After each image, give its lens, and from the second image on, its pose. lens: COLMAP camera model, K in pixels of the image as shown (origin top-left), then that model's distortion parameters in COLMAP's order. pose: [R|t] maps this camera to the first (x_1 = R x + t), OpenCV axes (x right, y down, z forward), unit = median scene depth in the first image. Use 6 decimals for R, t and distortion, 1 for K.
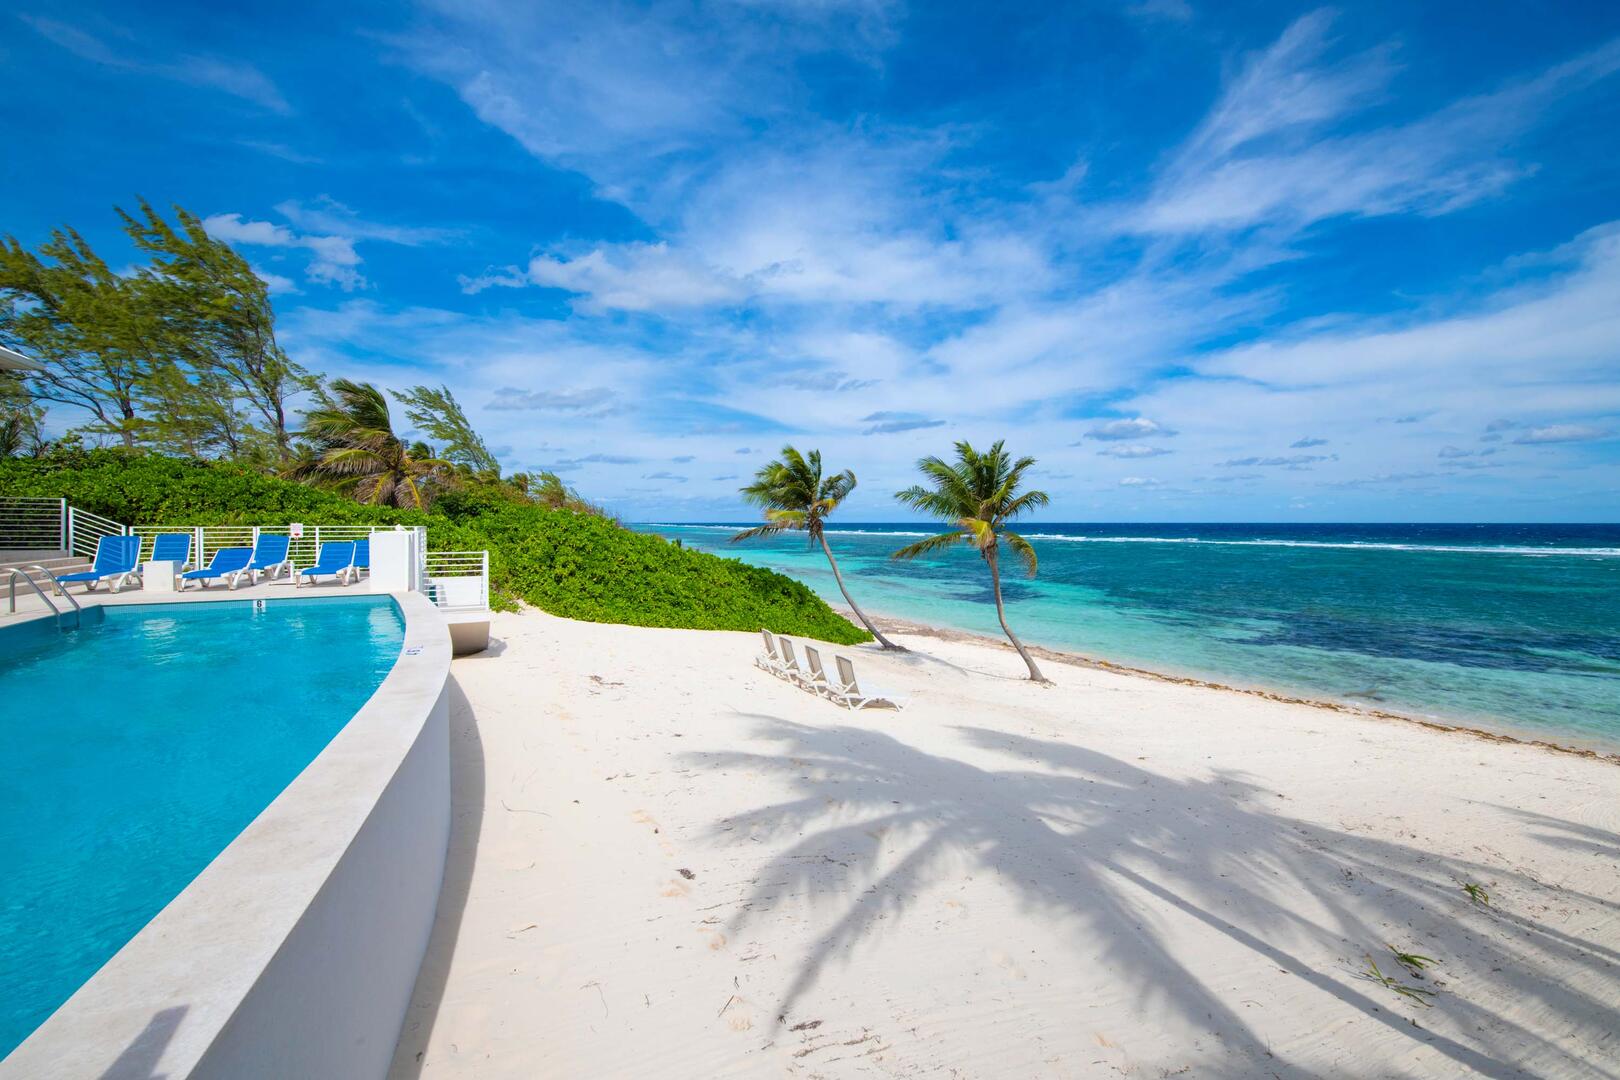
lens RADIAL K [[638.2, 0, 810.0], [0, 638.2, 540.0], [0, 0, 1]] dist [0.000109, -0.006304]
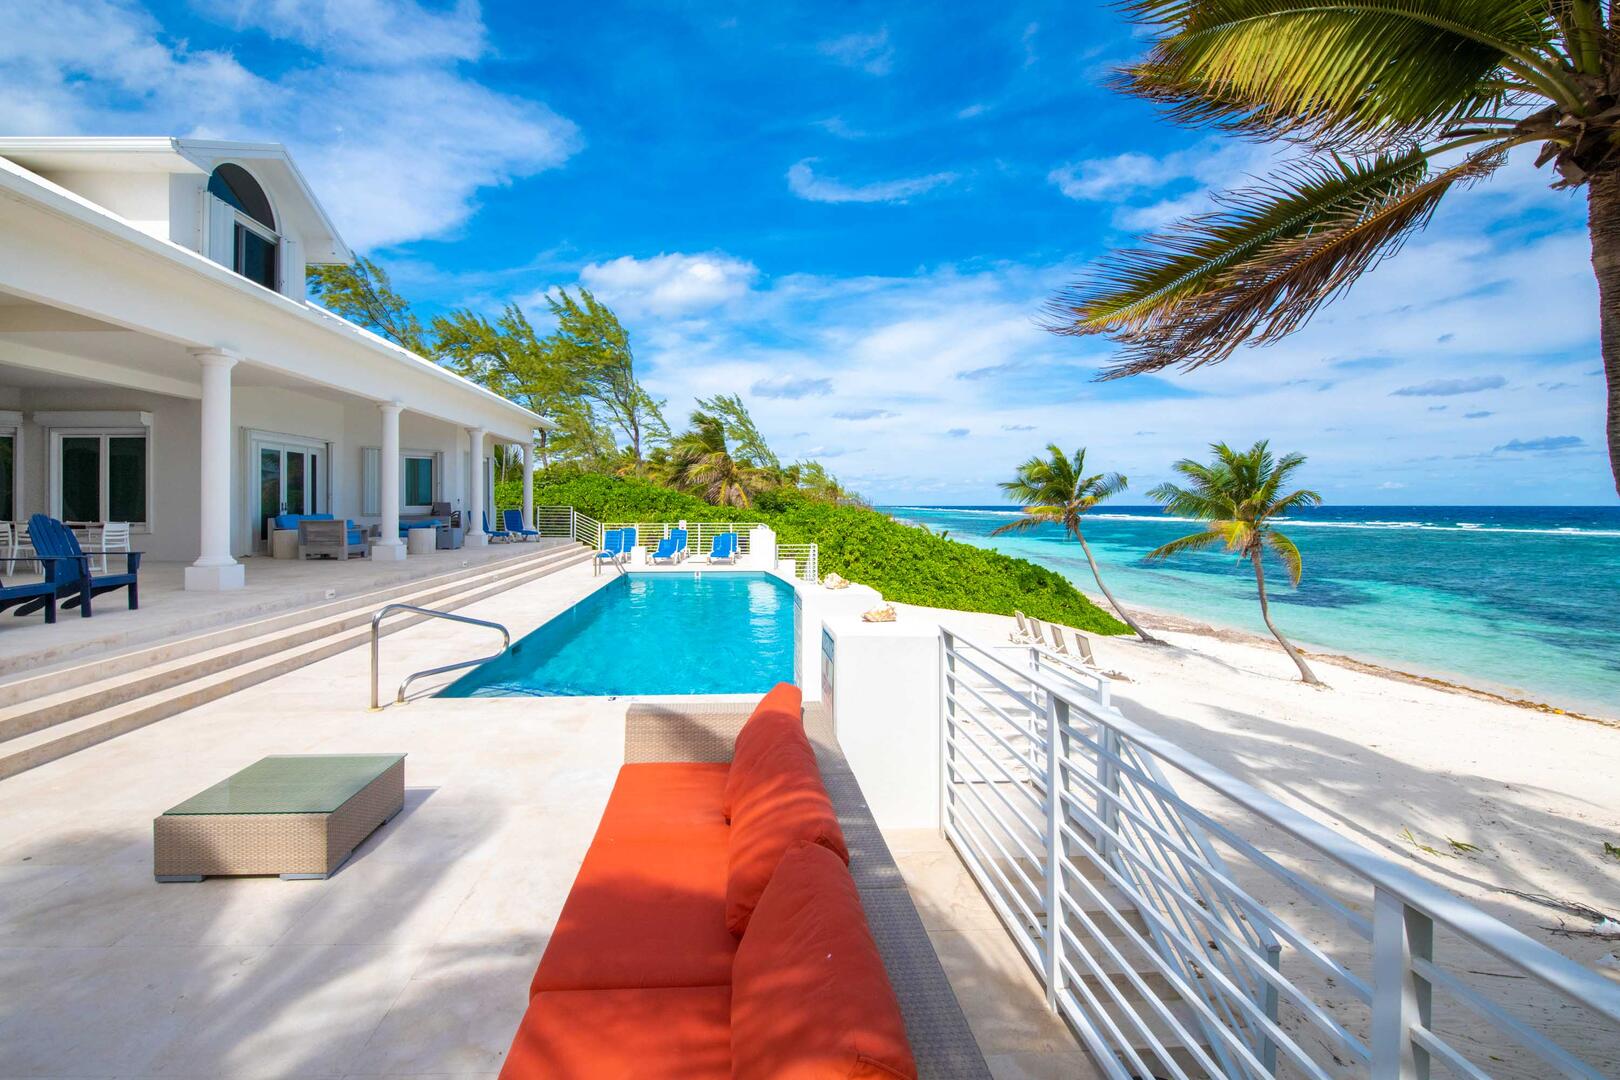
lens RADIAL K [[647.4, 0, 798.2], [0, 647.4, 511.0], [0, 0, 1]] dist [-0.000986, -0.000257]
pose [[0.916877, -0.001375, -0.399167, 0.016438], [-0.007989, 0.999731, -0.021794, -0.008332], [0.399089, 0.023172, 0.916619, -0.126109]]
